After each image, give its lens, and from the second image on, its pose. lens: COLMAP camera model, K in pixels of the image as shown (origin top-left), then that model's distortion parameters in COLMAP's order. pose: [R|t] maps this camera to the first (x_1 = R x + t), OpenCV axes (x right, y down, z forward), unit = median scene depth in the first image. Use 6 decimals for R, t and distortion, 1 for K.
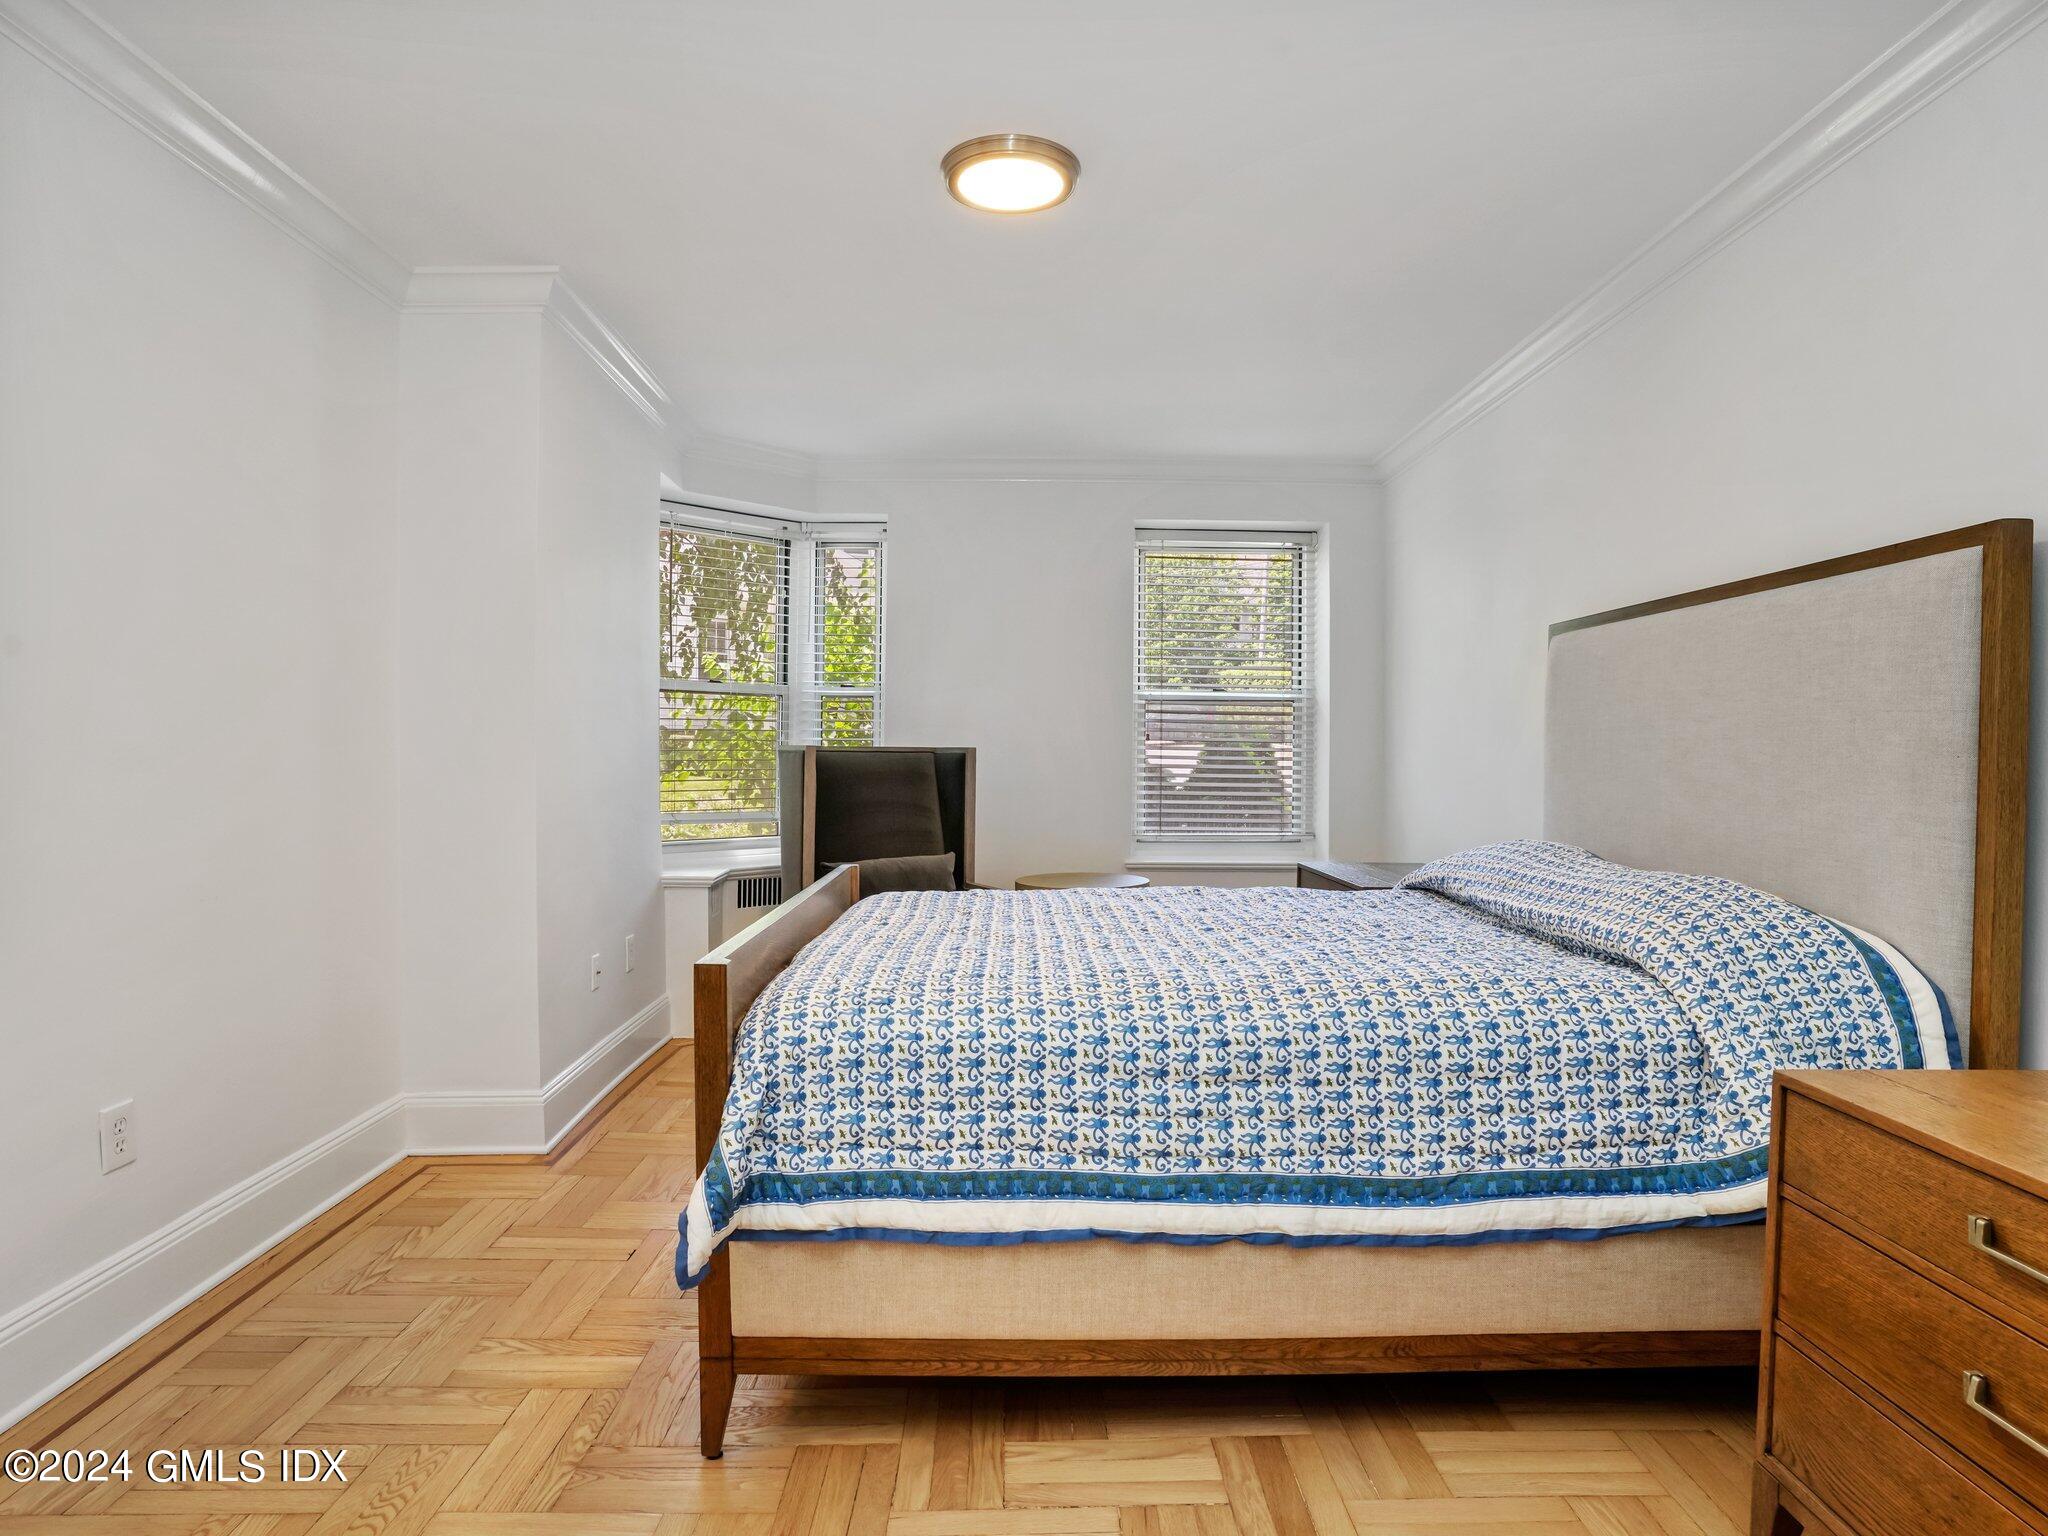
lens RADIAL K [[1147.6, 0, 1038.7], [0, 1147.6, 762.1], [0, 0, 1]] dist [-0.084737, 0.039272]
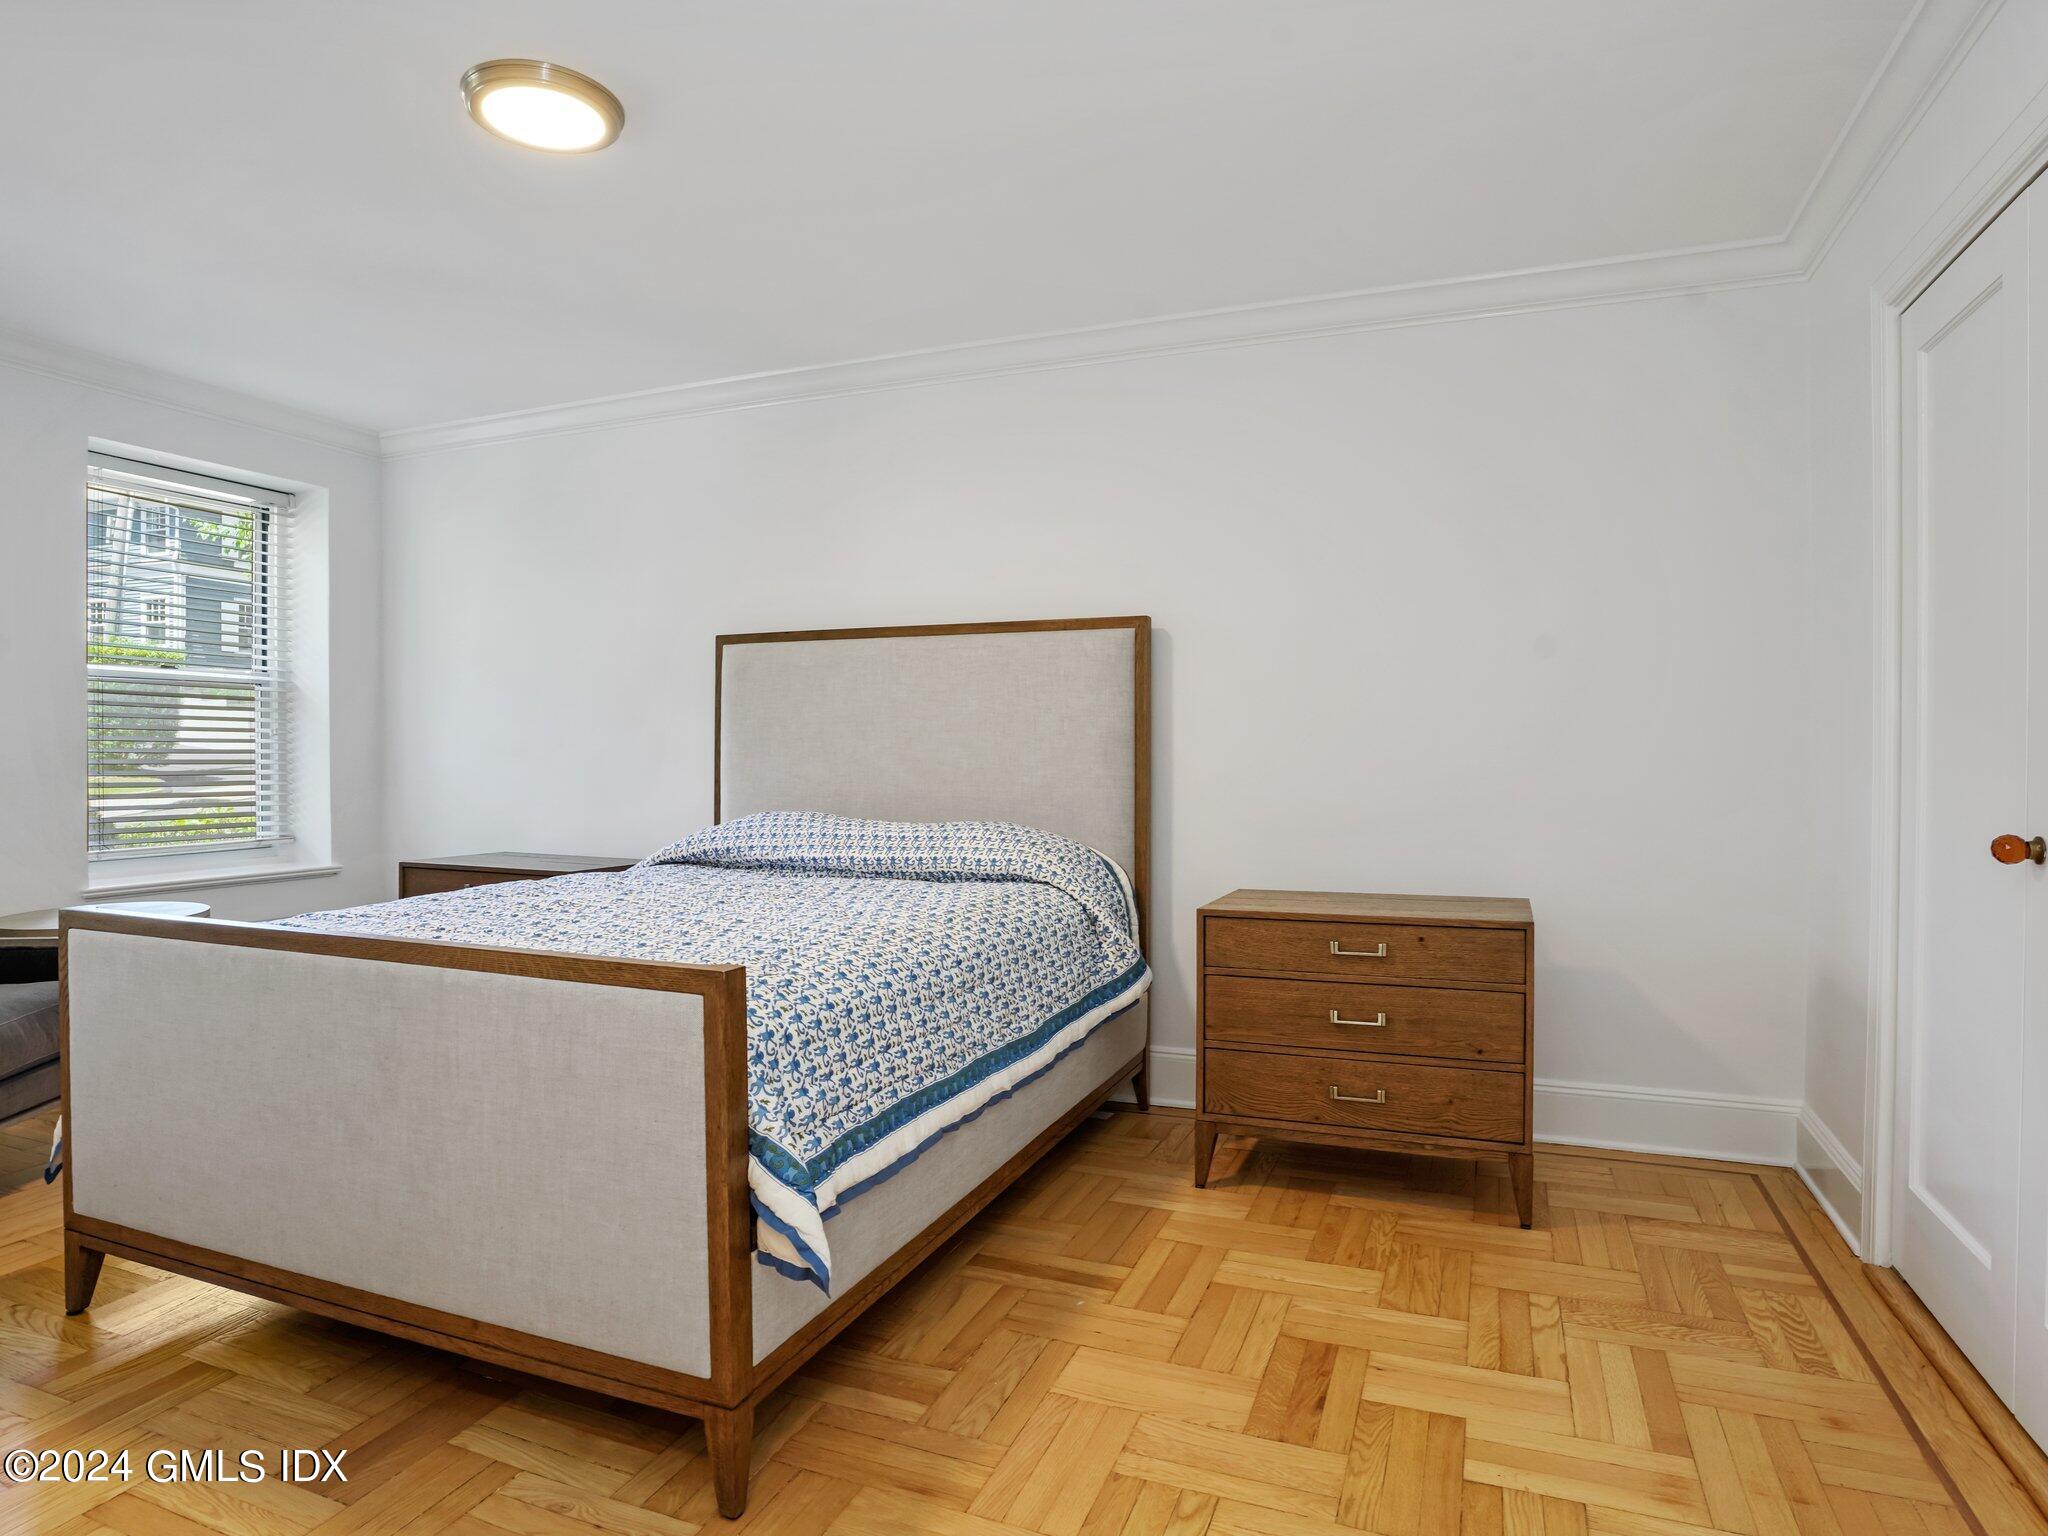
lens RADIAL K [[1147.6, 0, 1038.7], [0, 1147.6, 762.1], [0, 0, 1]] dist [-0.084737, 0.039272]
pose [[0.391305, -0.016434, 0.920114, -0.987796], [0.010413, 0.999856, 0.013430, 0.000609], [-0.920202, 0.004326, 0.391419, 0.399361]]
